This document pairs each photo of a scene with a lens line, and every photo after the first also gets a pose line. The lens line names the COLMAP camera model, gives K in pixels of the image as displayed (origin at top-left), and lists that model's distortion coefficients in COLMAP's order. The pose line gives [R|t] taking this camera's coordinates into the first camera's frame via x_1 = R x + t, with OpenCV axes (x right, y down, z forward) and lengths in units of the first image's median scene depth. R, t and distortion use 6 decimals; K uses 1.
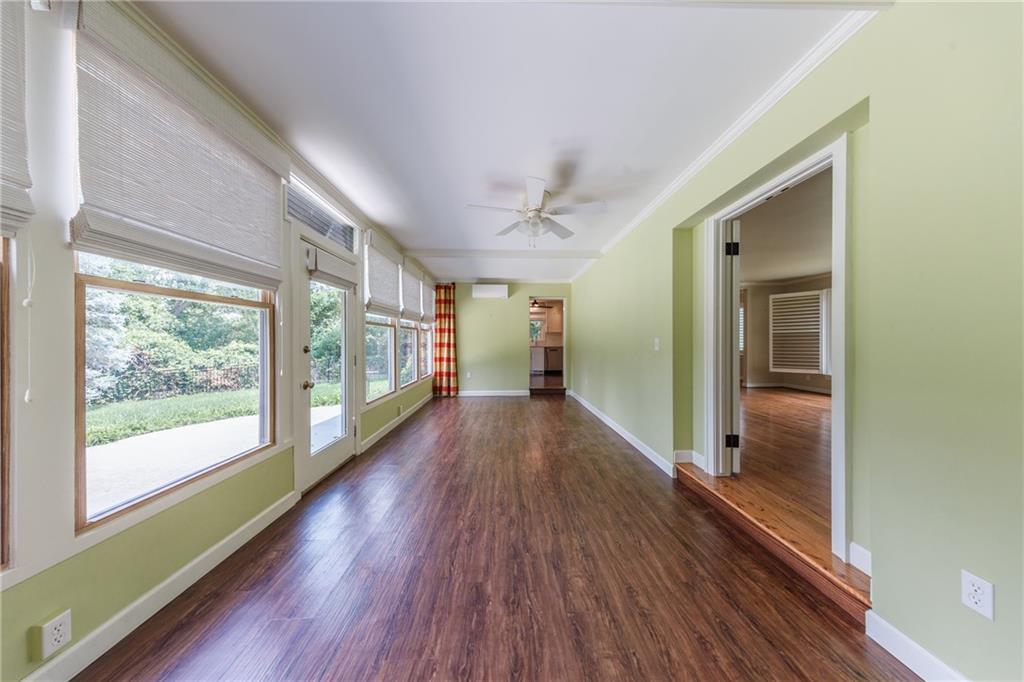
lens RADIAL K [[324.0, 0, 510.4], [0, 324.0, 342.1], [0, 0, 1]] dist [-0.001749, 0.000311]
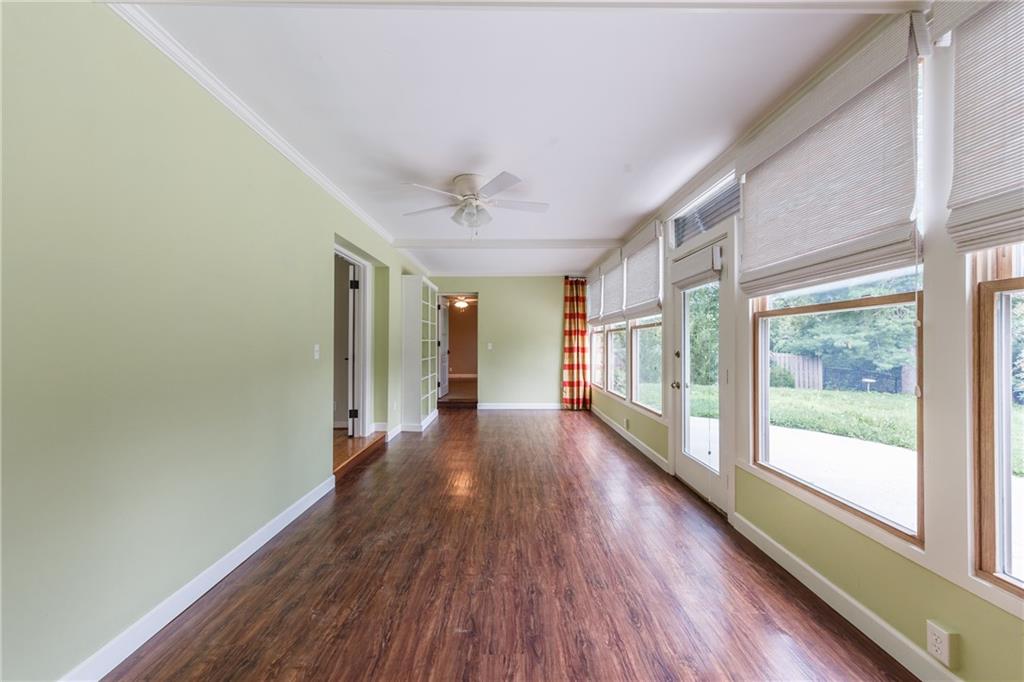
lens RADIAL K [[393.3, 0, 513.0], [0, 393.3, 341.9], [0, 0, 1]] dist [0.000809, 0.000023]
pose [[-0.999895, -0.013009, 0.006324, -0.036172], [-0.013034, 0.999907, -0.004029, -0.016348], [-0.006271, -0.004111, -0.999972, 1.984429]]
